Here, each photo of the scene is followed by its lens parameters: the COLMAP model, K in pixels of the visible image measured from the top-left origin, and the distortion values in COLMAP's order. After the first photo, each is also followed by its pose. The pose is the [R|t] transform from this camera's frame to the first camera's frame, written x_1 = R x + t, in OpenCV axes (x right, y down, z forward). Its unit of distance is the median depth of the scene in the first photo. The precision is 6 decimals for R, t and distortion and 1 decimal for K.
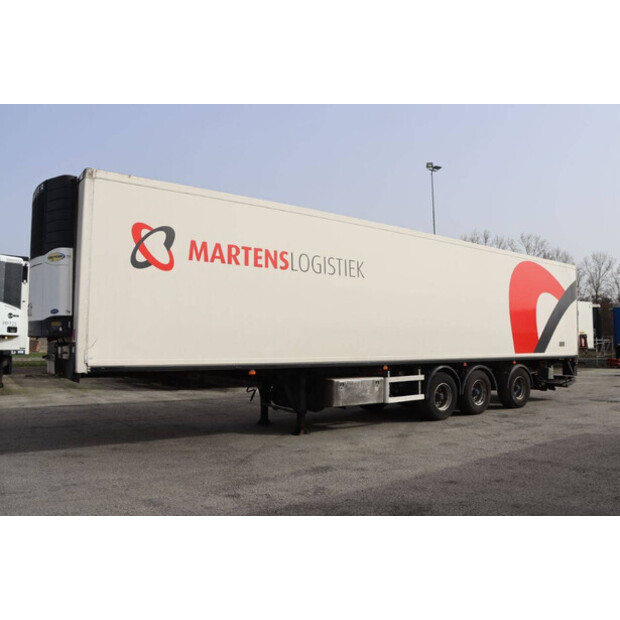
lens RADIAL K [[511.4, 0, 310.0], [0, 511.4, 310.0], [0, 0, 1]] dist [-0.171685, 0.145034]
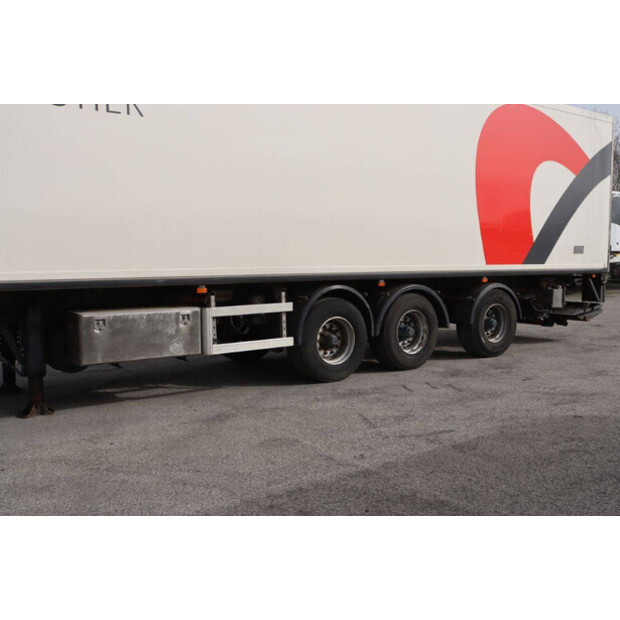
lens RADIAL K [[630.3, 0, 310.0], [0, 630.3, 310.0], [0, 0, 1]] dist [-0.065335, 0.002759]
pose [[0.999882, -0.013605, -0.007157, 0.268525], [0.014480, 0.989862, 0.141292, 0.042372], [0.005162, -0.141379, 0.989942, 0.340050]]
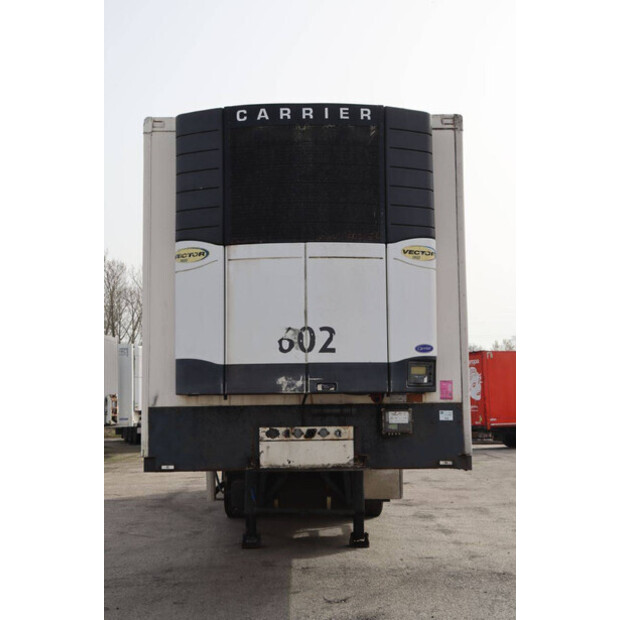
lens RADIAL K [[926.6, 0, 310.0], [0, 926.6, 310.0], [0, 0, 1]] dist [0.075475, -0.001153]
pose [[0.580296, 0.081235, 0.810344, -1.006030], [-0.040859, 0.996664, -0.070654, 0.027185], [-0.813380, 0.007890, 0.581679, 0.331968]]
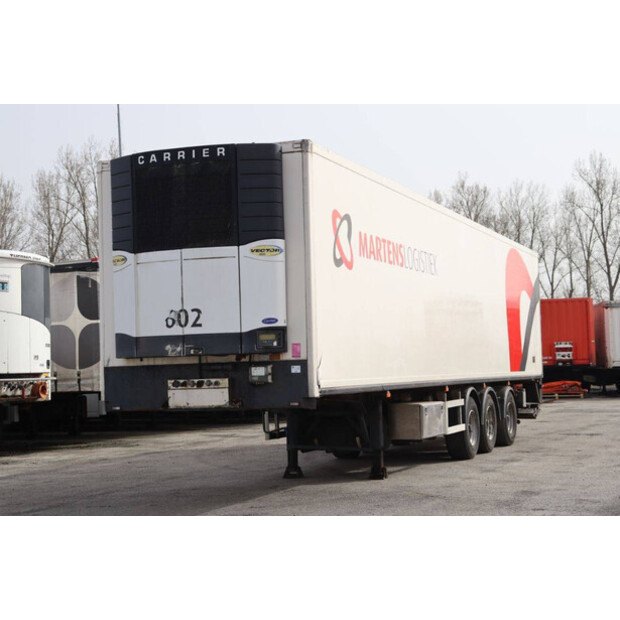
lens RADIAL K [[1123.9, 0, 327.3], [0, 1123.9, 309.2], [0, 0, 1]] dist [0.161082, 0.004881]
pose [[0.838570, 0.003041, 0.544786, -0.966082], [-0.005535, 0.999980, 0.002939, -0.014633], [-0.544766, -0.005480, 0.838570, -0.367475]]
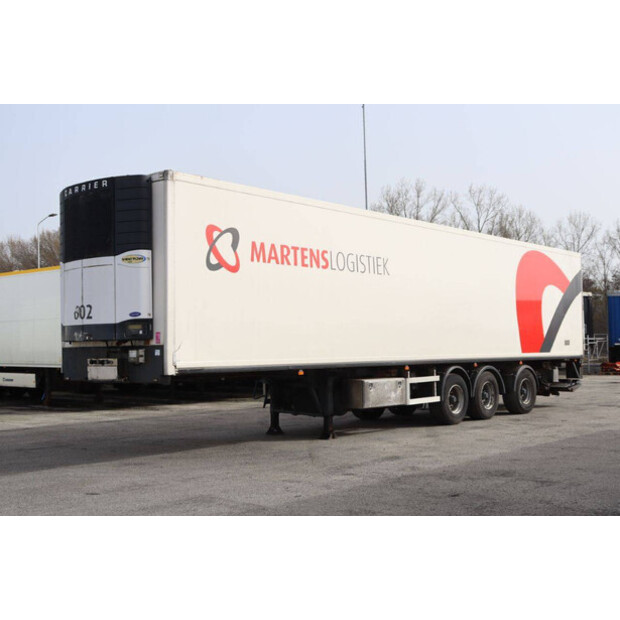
lens RADIAL K [[798.7, 0, 310.0], [0, 798.7, 310.0], [0, 0, 1]] dist [0.021429, 0.038489]
pose [[0.976801, -0.005335, 0.214082, -0.355835], [0.001524, 0.999837, 0.017964, -0.023502], [-0.214143, -0.017221, 0.976651, -0.438643]]
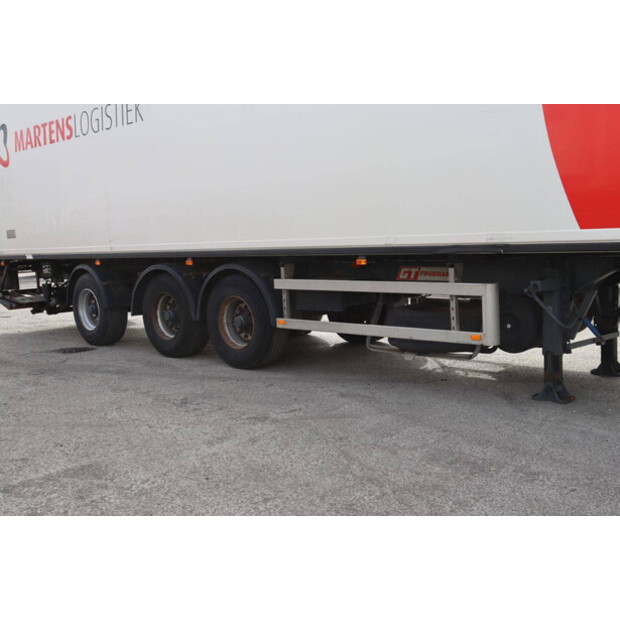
lens RADIAL K [[695.5, 0, 310.0], [0, 695.5, 310.0], [0, 0, 1]] dist [-0.089065, 0.293772]
pose [[0.191340, 0.091470, -0.977252, 0.980927], [0.102887, 0.988294, 0.112648, 0.092638], [0.976116, -0.122100, 0.179689, 0.990079]]
